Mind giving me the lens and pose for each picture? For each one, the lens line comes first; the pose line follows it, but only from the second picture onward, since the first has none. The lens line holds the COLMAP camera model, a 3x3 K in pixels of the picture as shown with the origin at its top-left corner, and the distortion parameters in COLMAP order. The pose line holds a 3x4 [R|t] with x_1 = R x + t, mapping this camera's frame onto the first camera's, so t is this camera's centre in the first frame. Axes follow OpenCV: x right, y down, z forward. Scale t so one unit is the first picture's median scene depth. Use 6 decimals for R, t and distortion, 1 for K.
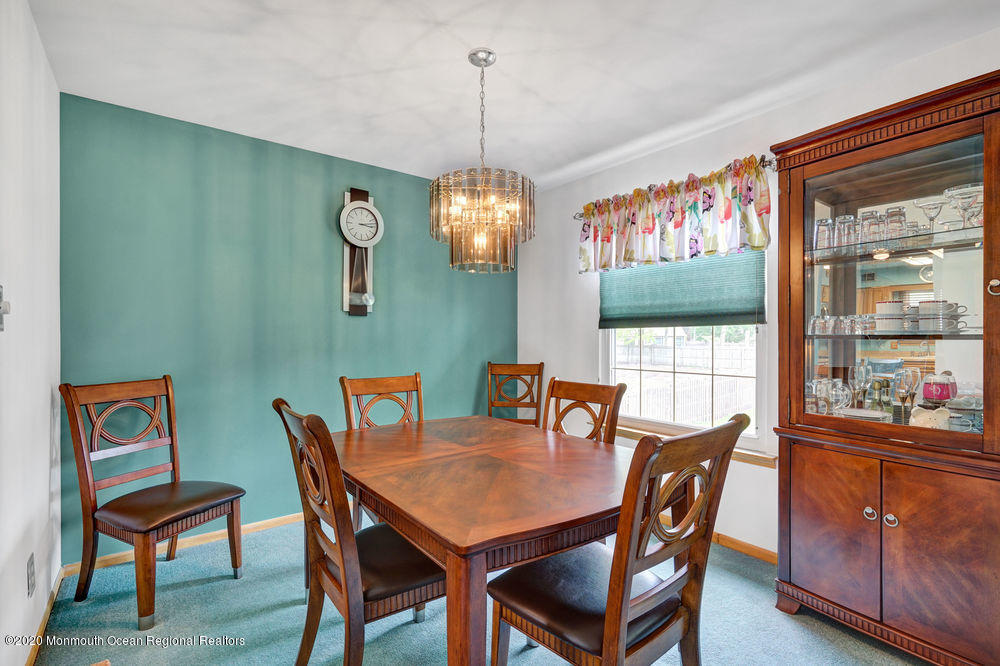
lens RADIAL K [[446.5, 0, 502.9], [0, 446.5, 335.5], [0, 0, 1]] dist [-0.000556, 0.000095]
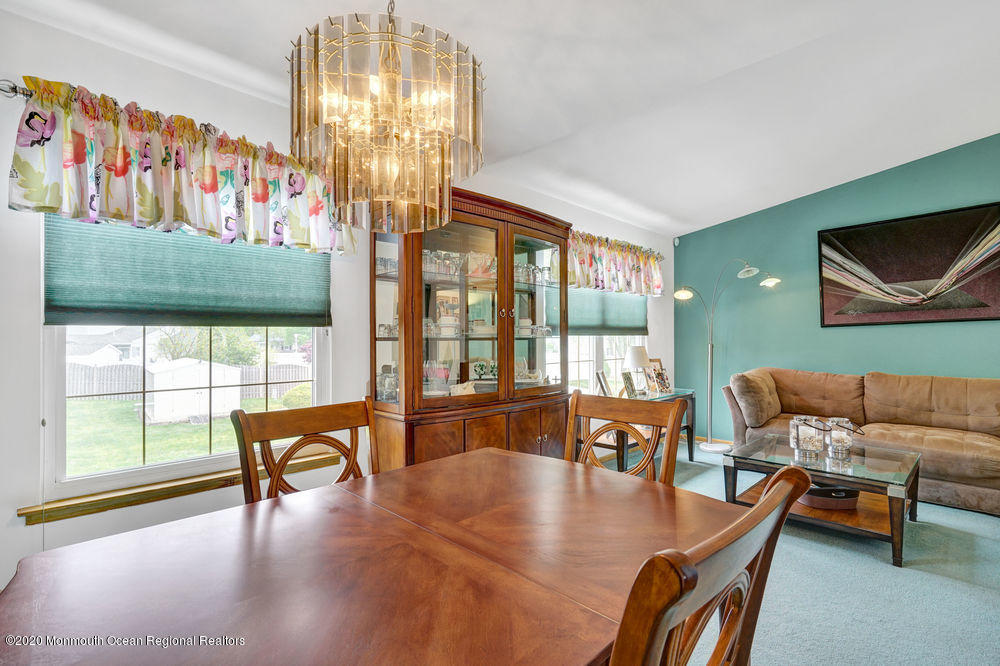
lens RADIAL K [[446.5, 0, 502.9], [0, 446.5, 335.5], [0, 0, 1]] dist [-0.000556, 0.000095]
pose [[-0.081925, 0.008646, 0.996601, -0.405537], [0.002643, 0.999961, -0.008458, 0.003500], [-0.996635, 0.001941, -0.081944, 0.597290]]
